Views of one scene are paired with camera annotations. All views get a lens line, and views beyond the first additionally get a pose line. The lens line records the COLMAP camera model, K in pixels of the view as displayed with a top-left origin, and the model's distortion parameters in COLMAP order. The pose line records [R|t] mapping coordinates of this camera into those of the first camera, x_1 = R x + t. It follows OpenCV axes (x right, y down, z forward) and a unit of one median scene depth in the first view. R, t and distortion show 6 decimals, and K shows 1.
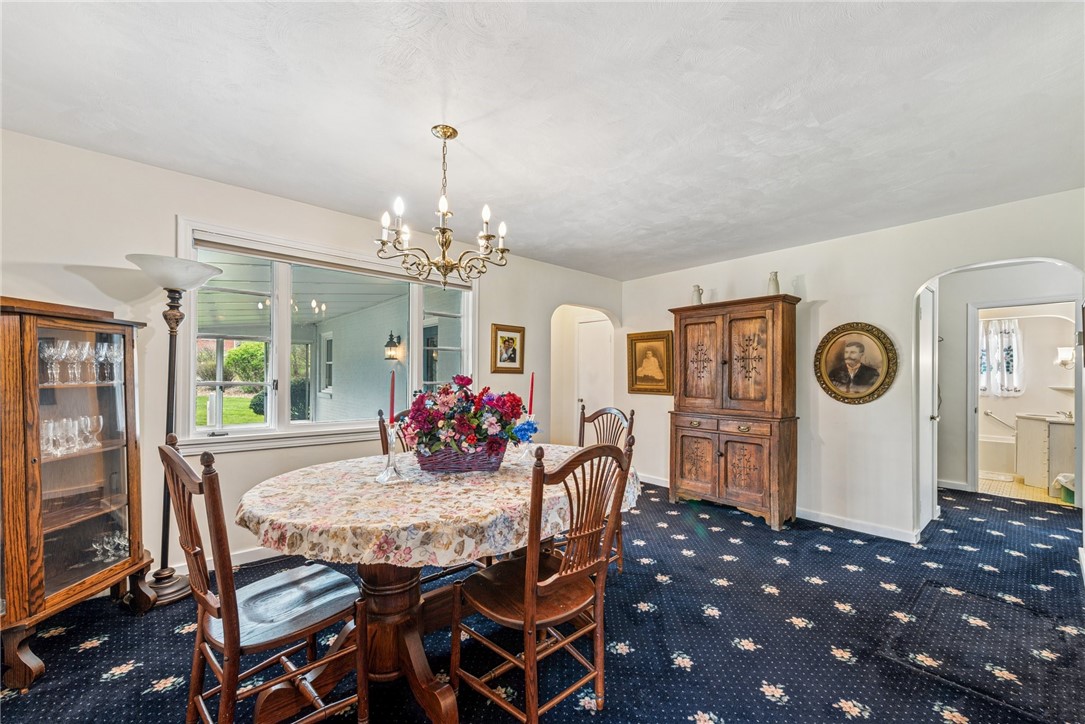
lens RADIAL K [[429.4, 0, 548.3], [0, 429.4, 361.7], [0, 0, 1]] dist [0.010916, -0.000100]
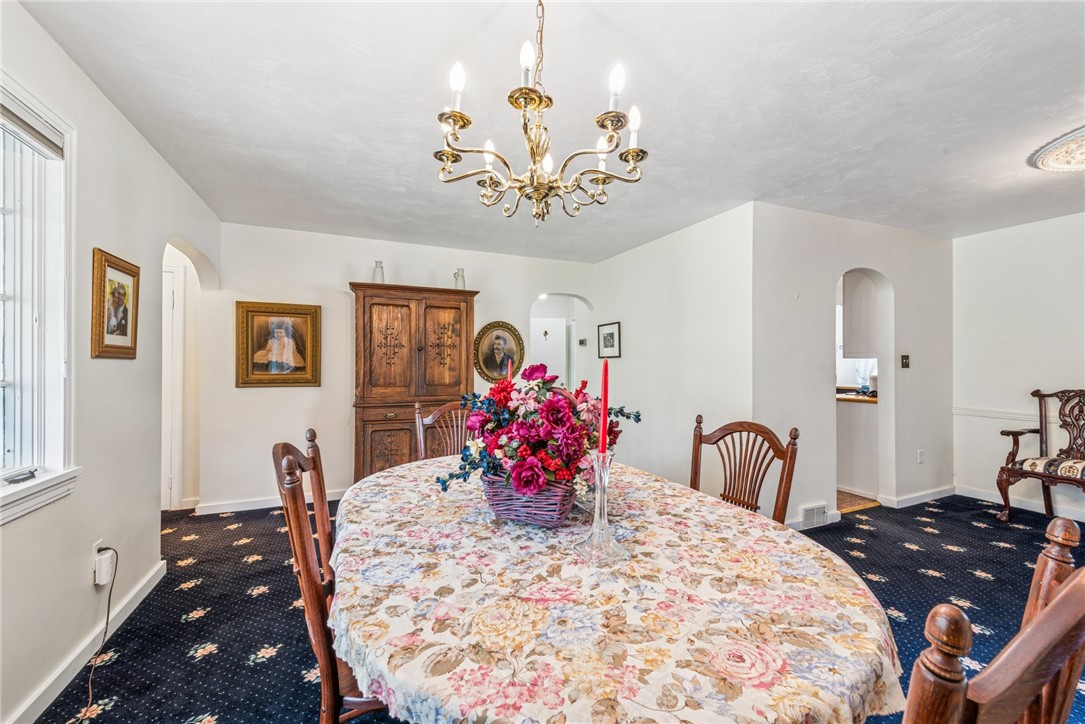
lens RADIAL K [[429.4, 0, 548.3], [0, 429.4, 361.7], [0, 0, 1]] dist [0.010916, -0.000100]
pose [[0.303141, -0.002575, 0.952942, -0.439767], [-0.034952, 0.999293, 0.013818, 0.007340], [-0.952304, -0.037496, 0.302837, 0.427328]]
